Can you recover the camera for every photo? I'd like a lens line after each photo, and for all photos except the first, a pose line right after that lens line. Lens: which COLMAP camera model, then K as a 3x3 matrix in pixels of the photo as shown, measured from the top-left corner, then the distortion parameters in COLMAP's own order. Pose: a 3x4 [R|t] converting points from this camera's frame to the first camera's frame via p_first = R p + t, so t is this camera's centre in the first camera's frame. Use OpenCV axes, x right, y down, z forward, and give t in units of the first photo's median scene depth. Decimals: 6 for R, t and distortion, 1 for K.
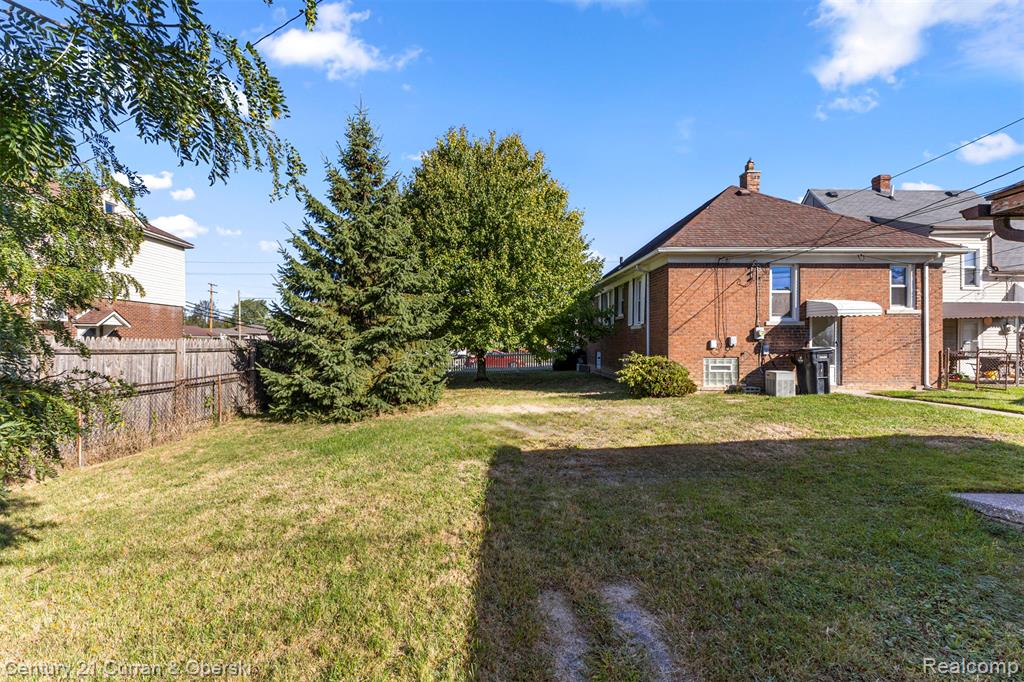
lens RADIAL K [[444.0, 0, 511.0], [0, 444.0, 342.9], [0, 0, 1]] dist [0.007944, -0.003093]
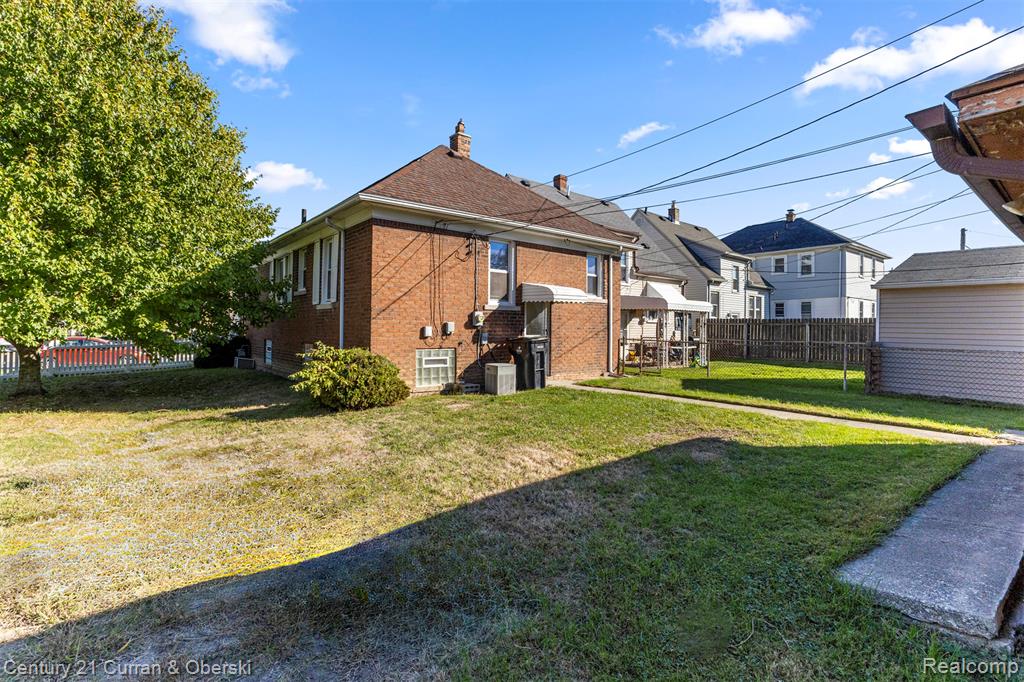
lens RADIAL K [[477.9, 0, 516.5], [0, 477.9, 326.2], [0, 0, 1]] dist [0.003311, 0.000415]
pose [[0.789783, 0.011485, 0.613279, 0.066343], [-0.009753, 0.999933, -0.006165, -0.002935], [-0.613309, -0.001112, 0.789842, 0.246471]]
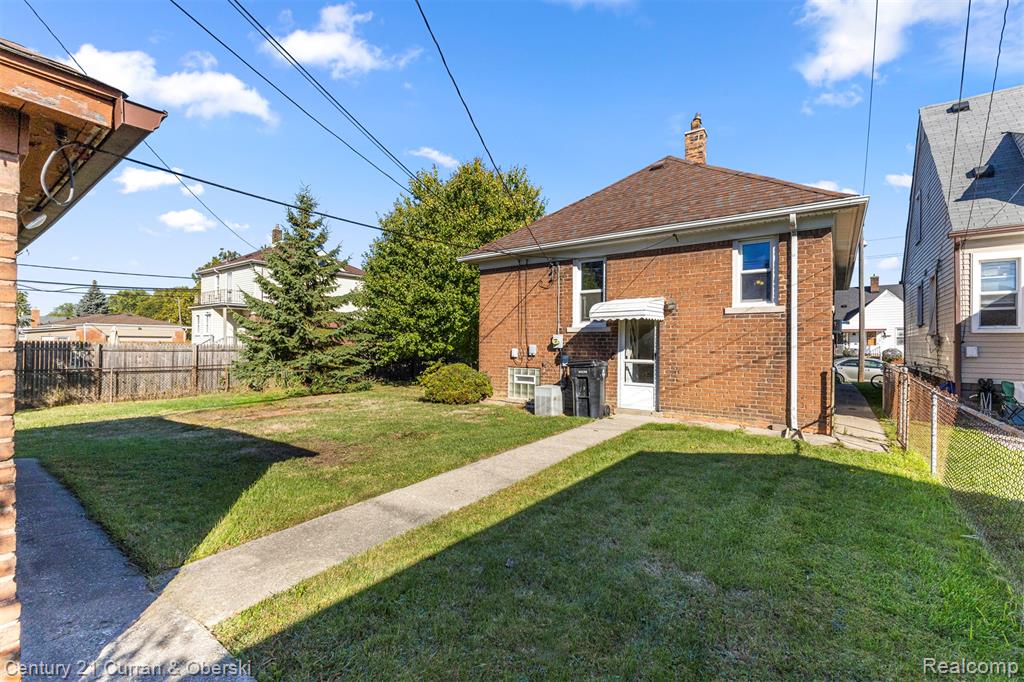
lens RADIAL K [[444.0, 0, 511.5], [0, 444.0, 341.9], [0, 0, 1]] dist [0.007944, -0.003093]
pose [[0.787057, 0.006005, -0.616851, 1.001346], [-0.010702, 0.999935, -0.003920, -0.016081], [0.616788, 0.009687, 0.787070, 0.259201]]
